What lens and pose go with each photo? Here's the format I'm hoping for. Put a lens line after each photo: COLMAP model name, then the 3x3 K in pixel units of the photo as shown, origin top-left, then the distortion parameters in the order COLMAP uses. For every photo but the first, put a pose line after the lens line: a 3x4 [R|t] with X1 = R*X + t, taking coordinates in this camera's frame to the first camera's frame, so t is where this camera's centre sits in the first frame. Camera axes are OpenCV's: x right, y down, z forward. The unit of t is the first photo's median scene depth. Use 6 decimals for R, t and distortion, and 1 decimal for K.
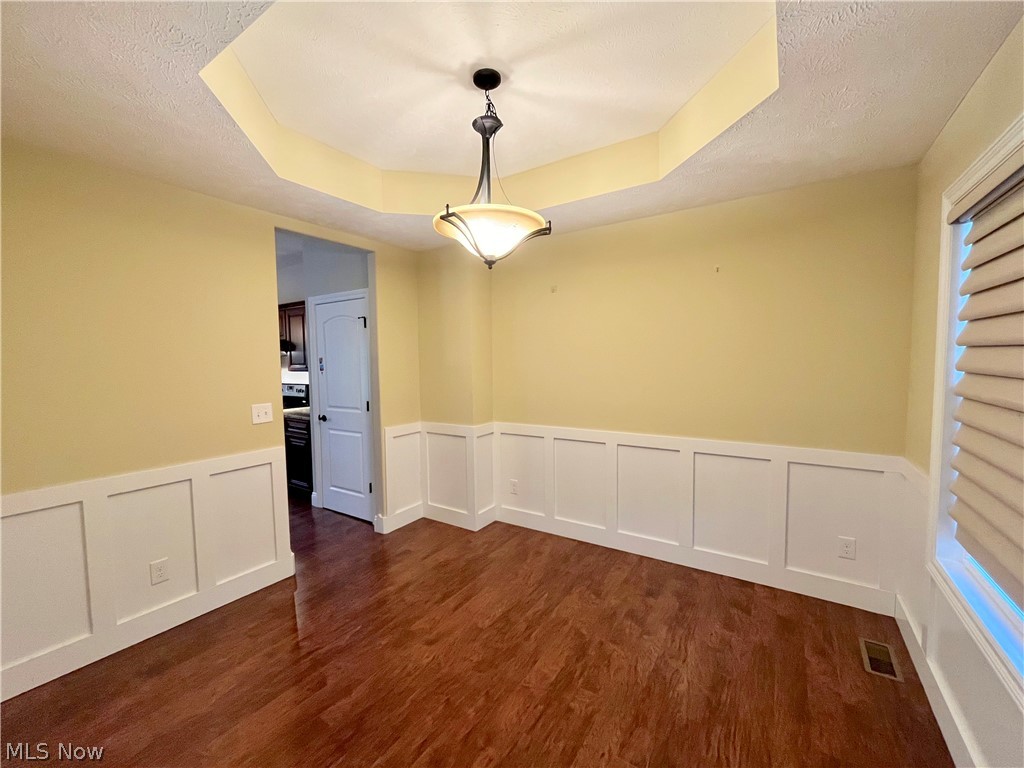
lens RADIAL K [[419.8, 0, 513.0], [0, 419.8, 385.9], [0, 0, 1]] dist [-0.001664, -0.000065]
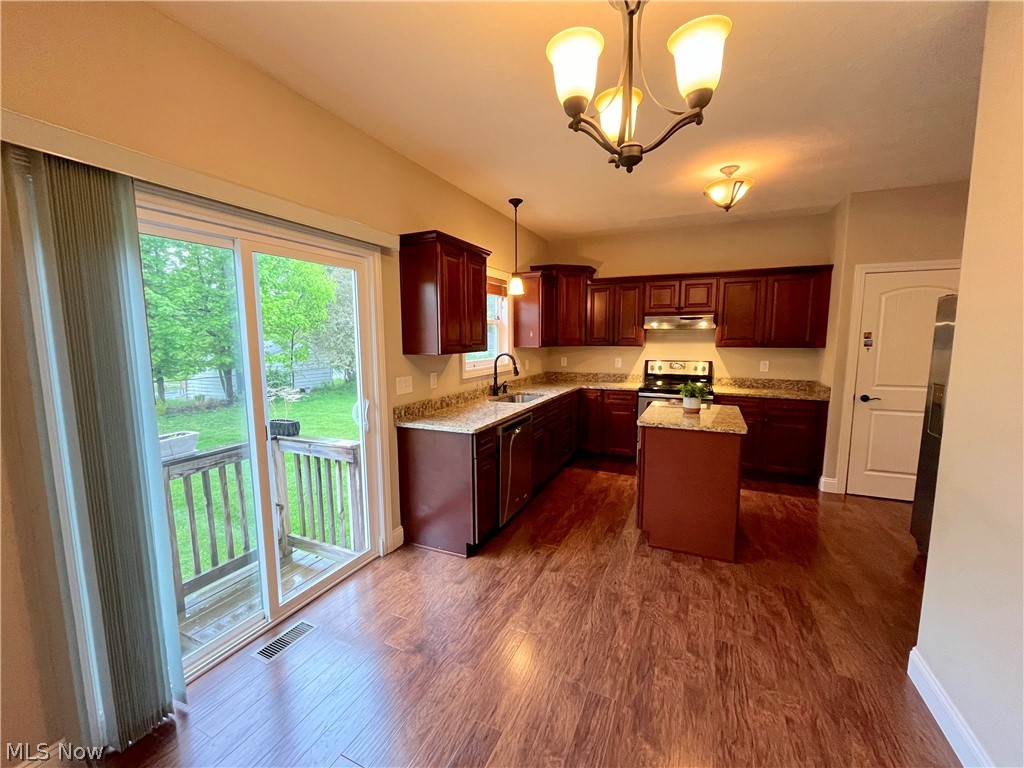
lens RADIAL K [[419.8, 0, 513.2], [0, 419.8, 388.4], [0, 0, 1]] dist [-0.001664, -0.000065]
pose [[0.988634, -0.012867, 0.149790, -0.289572], [0.003277, 0.997938, 0.064094, -0.001360], [-0.150306, -0.062875, 0.986638, 0.043239]]
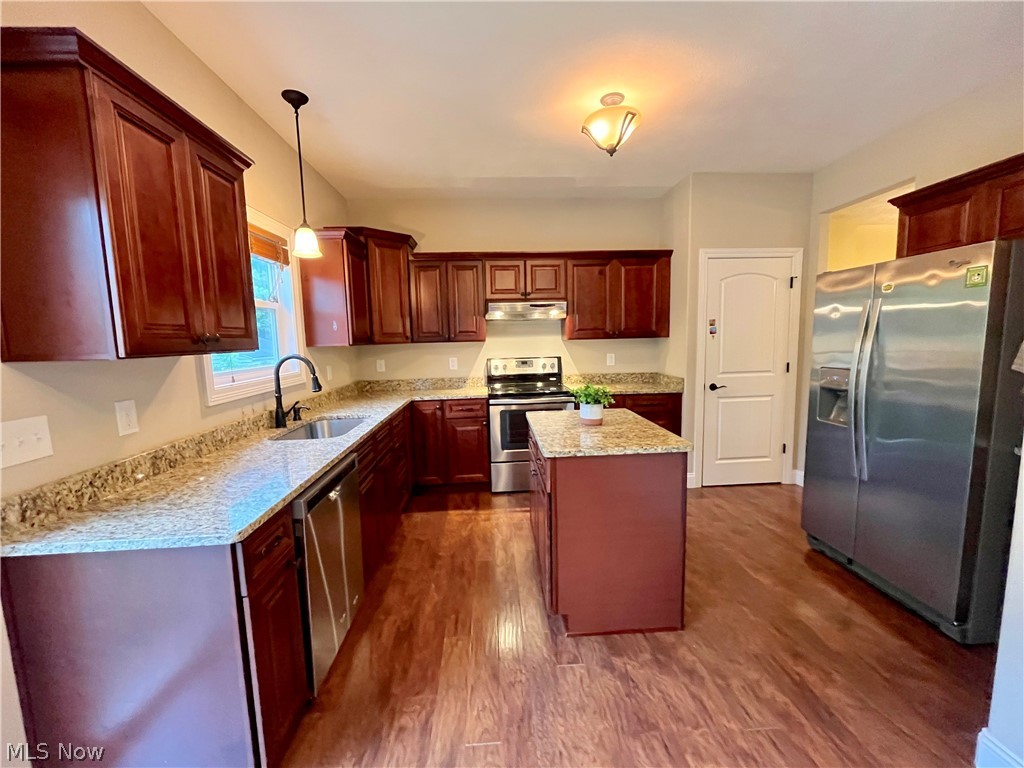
lens RADIAL K [[419.8, 0, 514.5], [0, 419.8, 384.4], [0, 0, 1]] dist [-0.001664, -0.000065]
pose [[0.804247, -0.076574, 0.589341, -0.283488], [0.051490, 0.996914, 0.059264, -0.000793], [-0.592060, -0.017318, 0.805708, 0.111700]]
